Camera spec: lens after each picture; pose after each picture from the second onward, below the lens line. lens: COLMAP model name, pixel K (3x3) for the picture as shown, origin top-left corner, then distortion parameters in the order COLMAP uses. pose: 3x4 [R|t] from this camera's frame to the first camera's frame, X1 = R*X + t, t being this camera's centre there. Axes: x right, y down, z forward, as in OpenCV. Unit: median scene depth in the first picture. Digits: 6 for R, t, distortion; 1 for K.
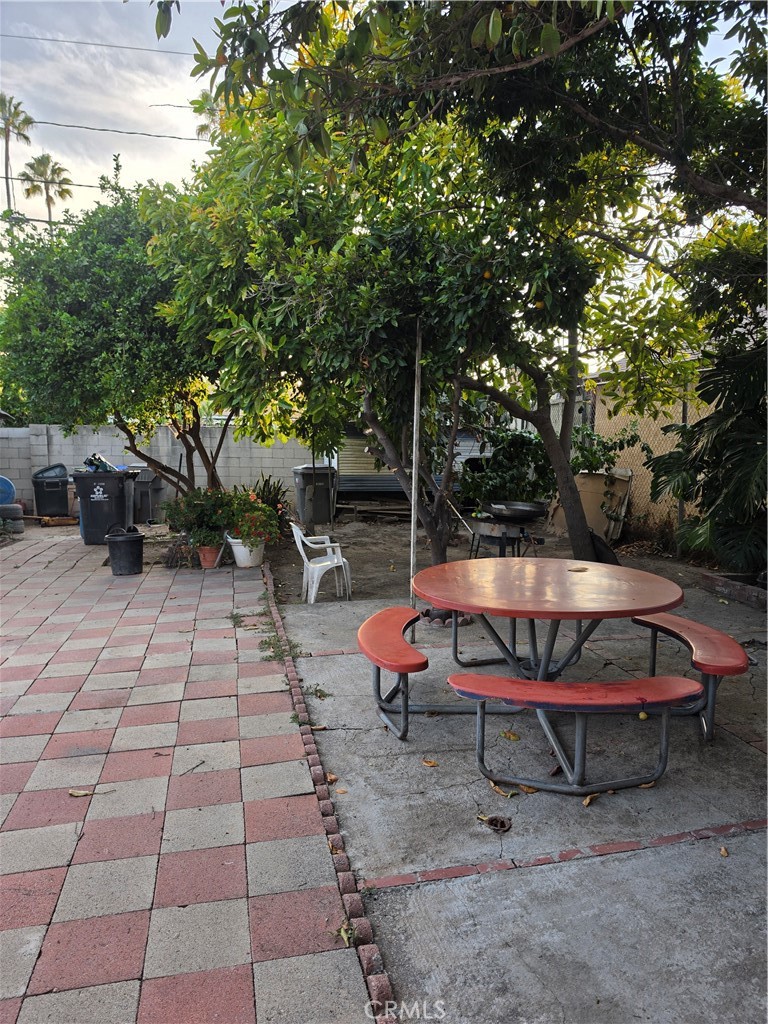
lens RADIAL K [[726.4, 0, 384.8], [0, 726.4, 516.3], [0, 0, 1]] dist [0.028092, -0.013891]
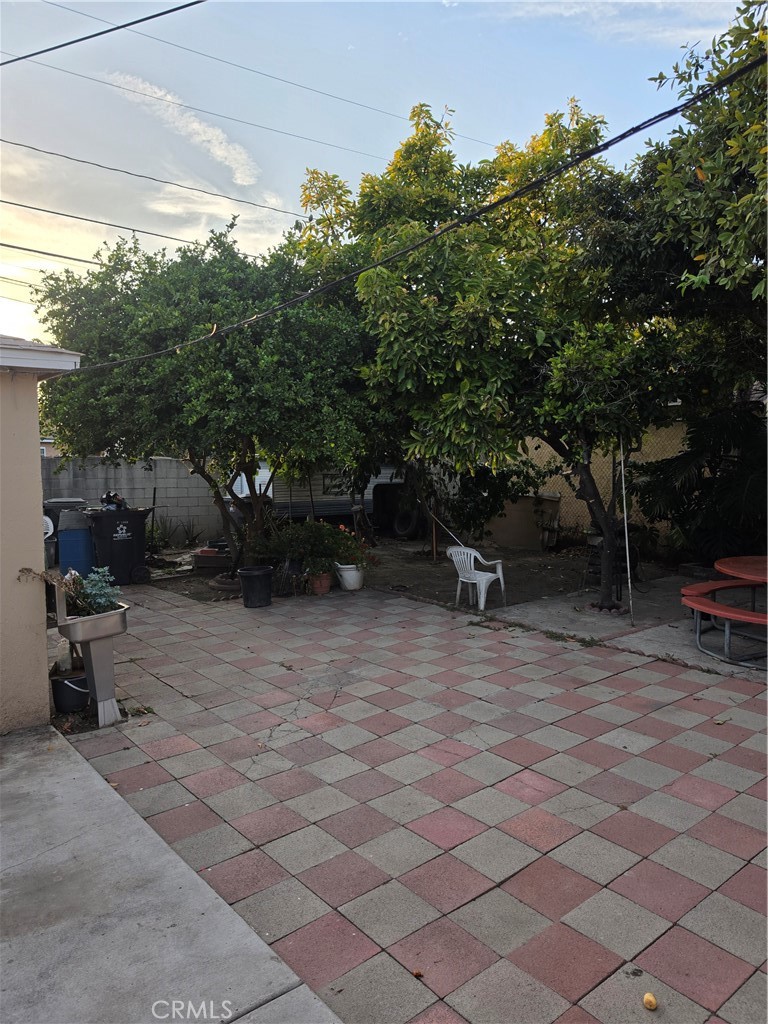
lens RADIAL K [[726.4, 0, 378.1], [0, 726.4, 510.0], [0, 0, 1]] dist [0.028092, -0.013891]
pose [[0.898248, -0.040168, 0.437650, -0.835016], [0.054155, 0.998342, -0.019520, -0.037643], [-0.436140, 0.041234, 0.898933, -0.044042]]
